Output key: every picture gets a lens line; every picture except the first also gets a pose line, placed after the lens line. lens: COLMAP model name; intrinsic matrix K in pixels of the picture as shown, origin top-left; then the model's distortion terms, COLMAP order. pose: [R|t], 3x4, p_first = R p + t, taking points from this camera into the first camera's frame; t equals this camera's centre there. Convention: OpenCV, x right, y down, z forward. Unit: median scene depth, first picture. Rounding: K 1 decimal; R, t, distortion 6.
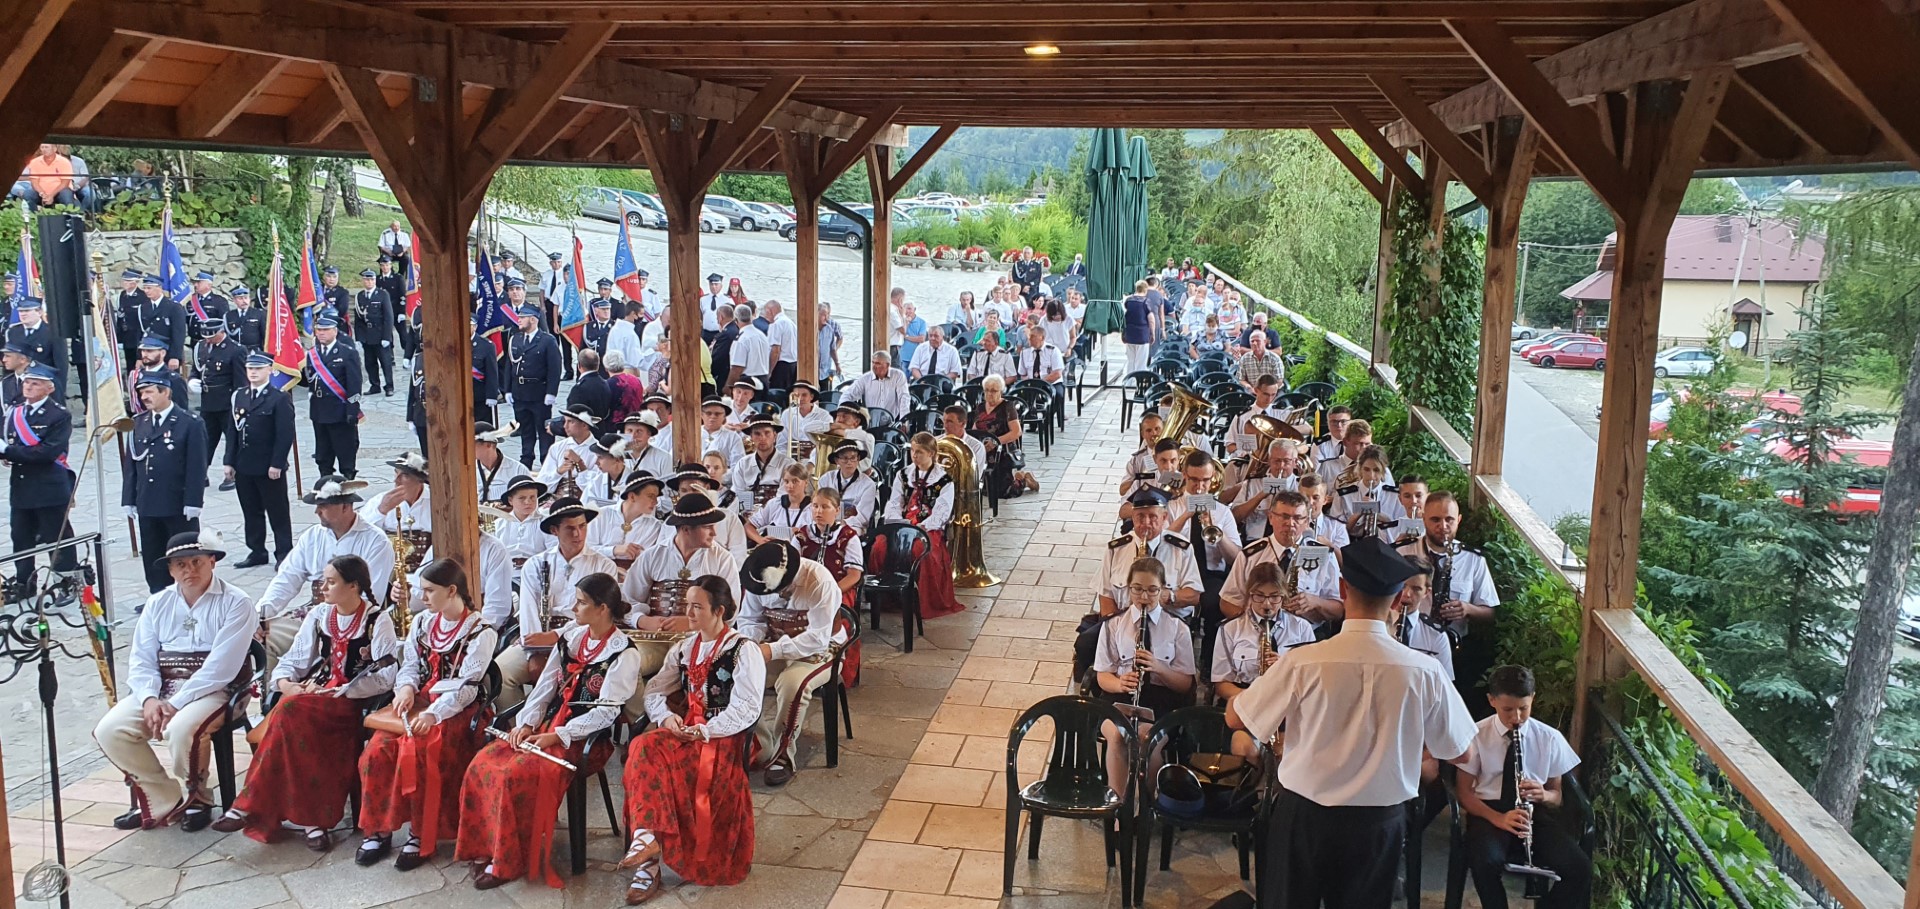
lens RADIAL K [[1471.9, 0, 969.6], [0, 1471.9, 469.8], [0, 0, 1]] dist [0.024852, -0.028073]
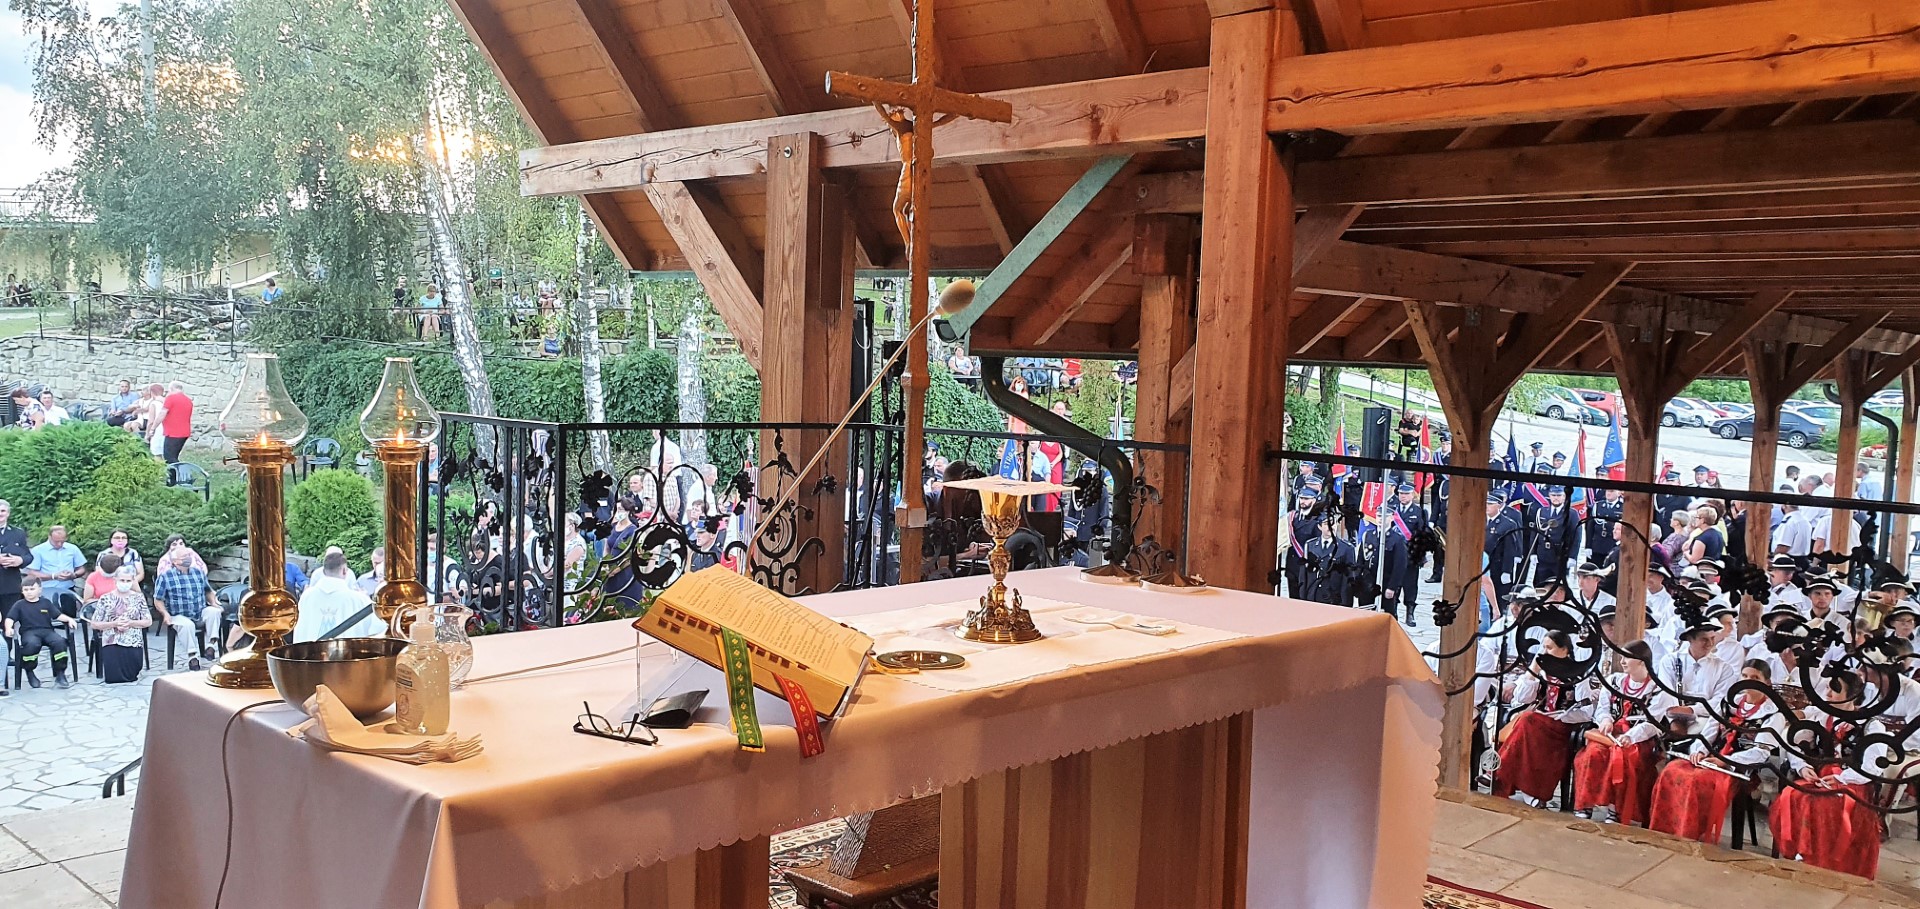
lens RADIAL K [[1471.9, 0, 962.2], [0, 1471.9, 482.4], [0, 0, 1]] dist [0.024852, -0.028073]
pose [[0.838345, 0.054769, -0.542381, -0.109107], [-0.118002, 0.989583, -0.082465, 0.095814], [0.532215, 0.133136, 0.836076, -0.582303]]
